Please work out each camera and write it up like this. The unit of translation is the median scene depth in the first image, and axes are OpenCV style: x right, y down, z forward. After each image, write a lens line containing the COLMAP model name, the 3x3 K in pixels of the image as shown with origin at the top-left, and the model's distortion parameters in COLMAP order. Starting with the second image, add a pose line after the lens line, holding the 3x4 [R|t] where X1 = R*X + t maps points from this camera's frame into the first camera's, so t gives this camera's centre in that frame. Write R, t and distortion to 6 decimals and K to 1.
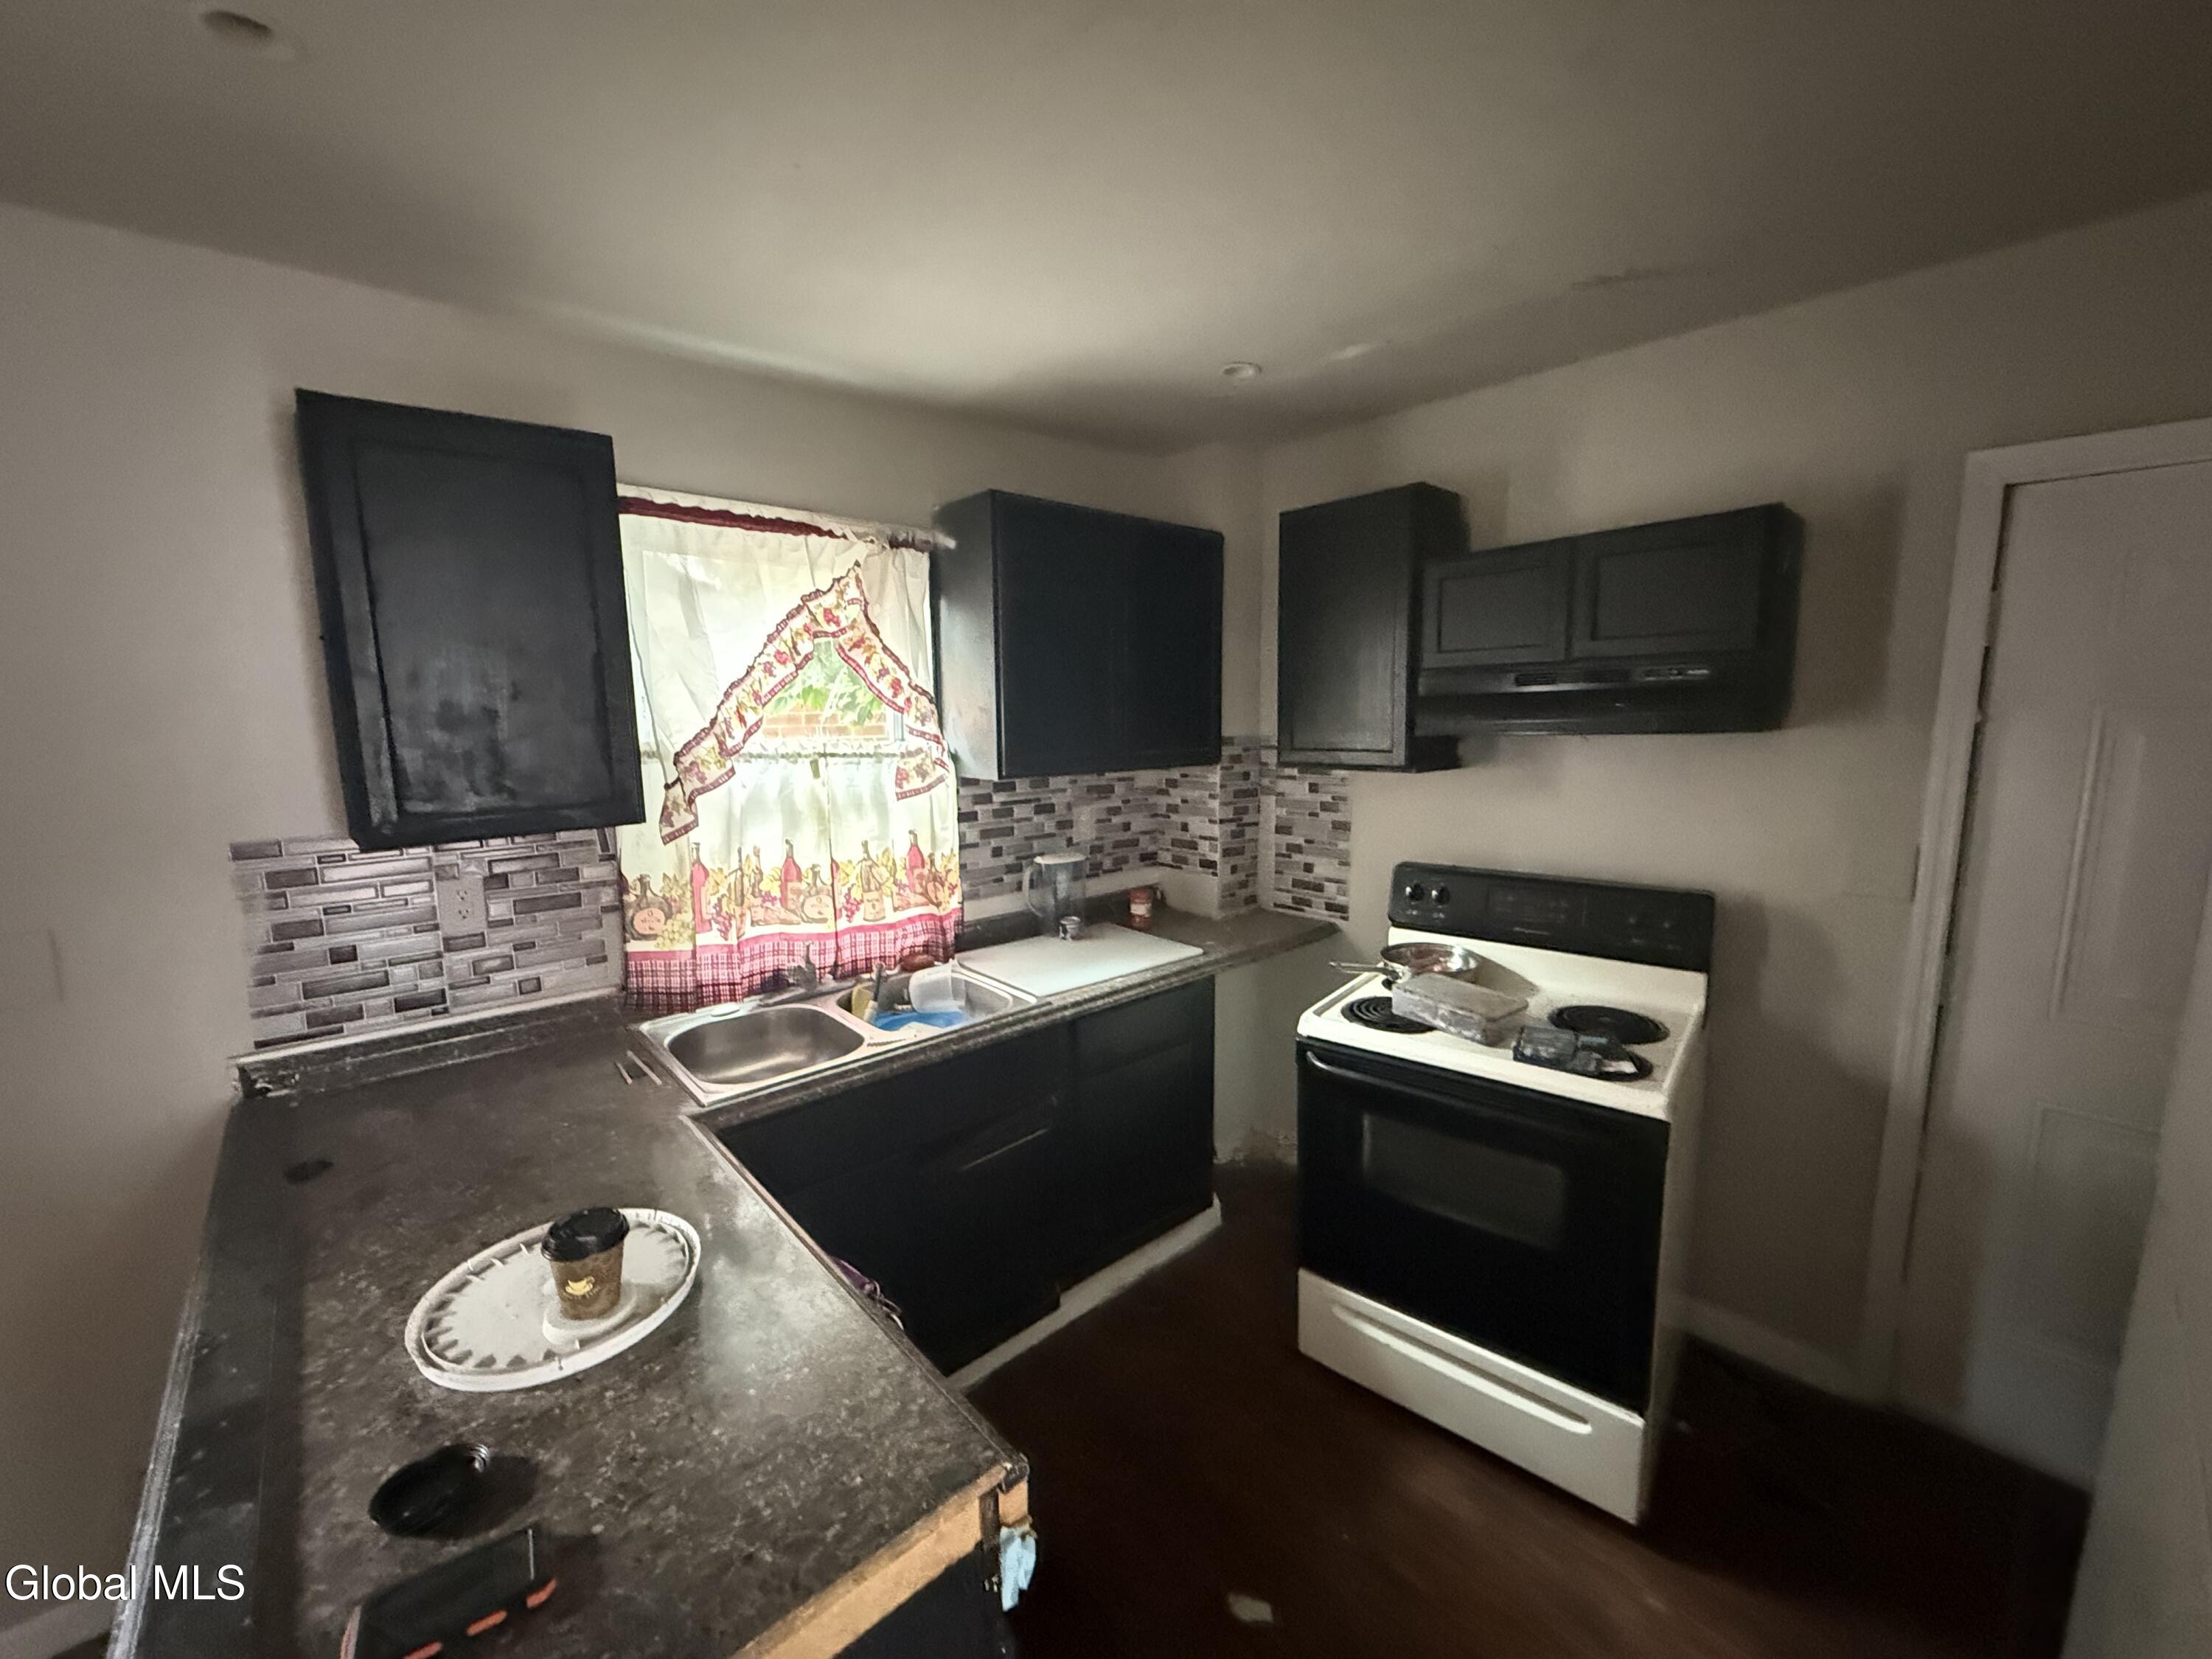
lens RADIAL K [[888.7, 0, 1110.3], [0, 888.7, 835.1], [0, 0, 1]] dist [-0.000598, 0.000203]
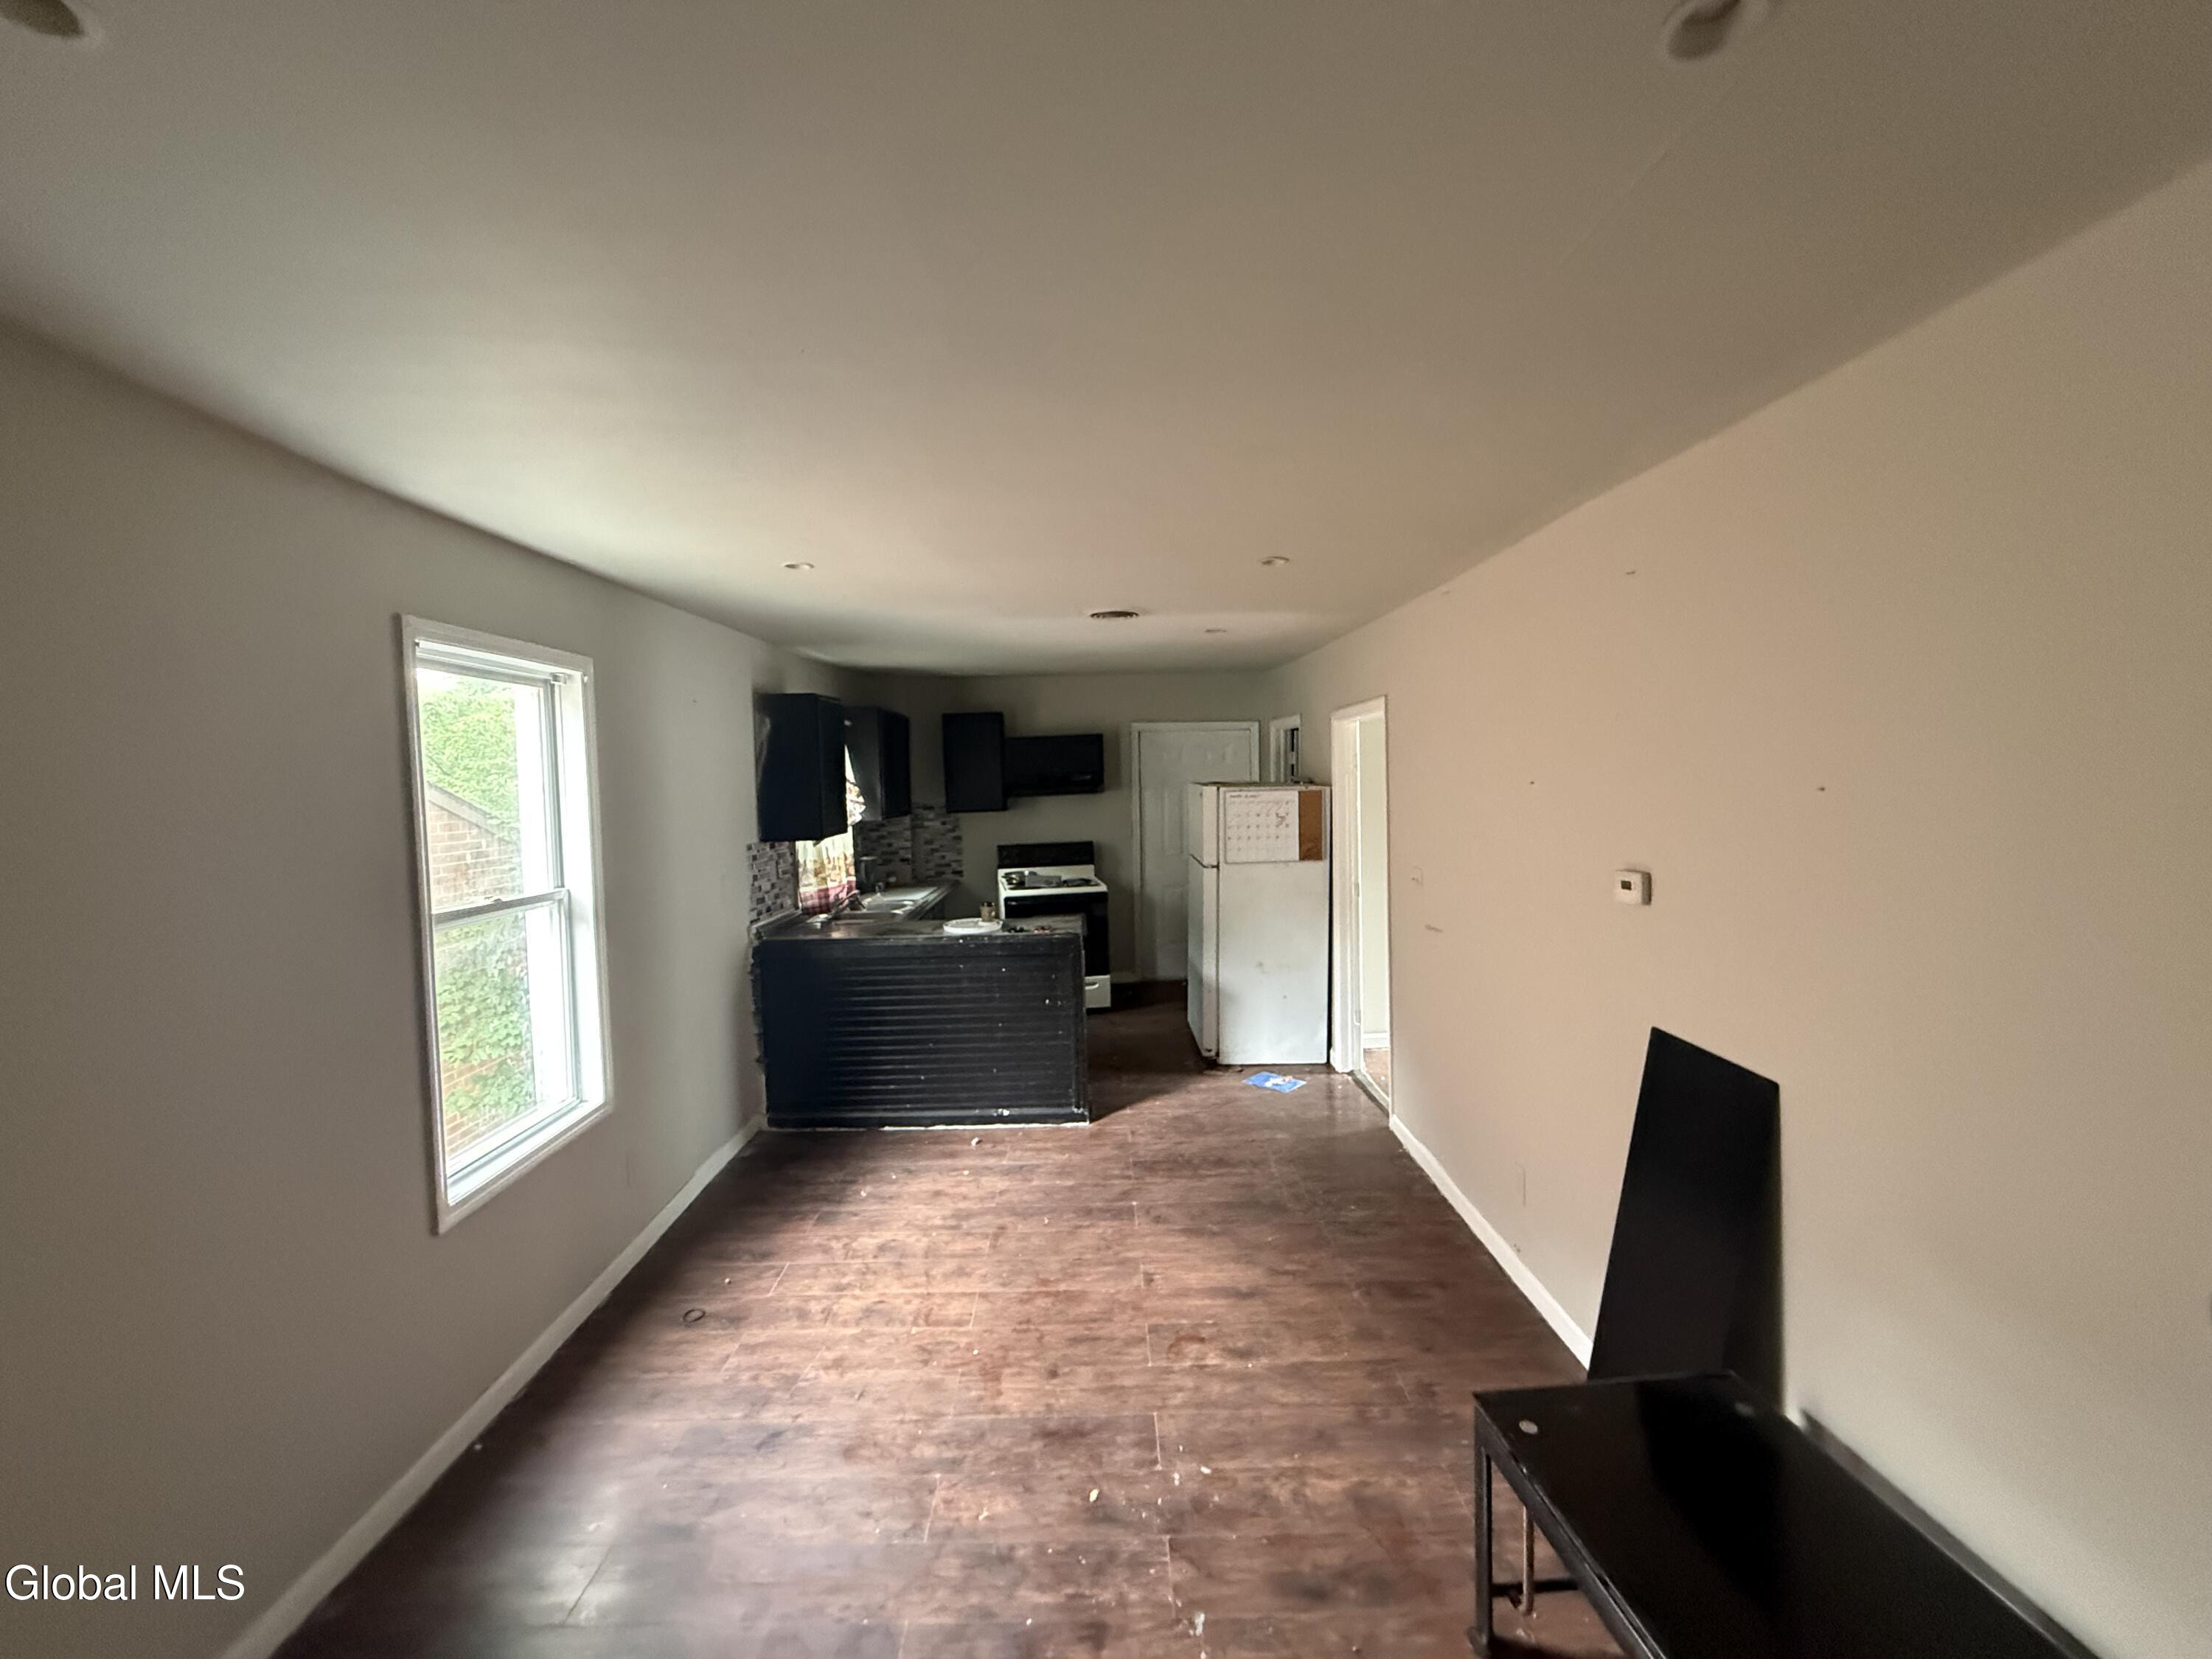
lens RADIAL K [[874.9, 0, 1105.8], [0, 874.9, 822.7], [0, 0, 1]] dist [-0.000394, 0.000129]
pose [[0.648737, -0.042140, 0.759845, -1.513137], [0.123161, 0.991117, -0.050186, 0.137994], [-0.750980, 0.126141, 0.648165, -1.013928]]
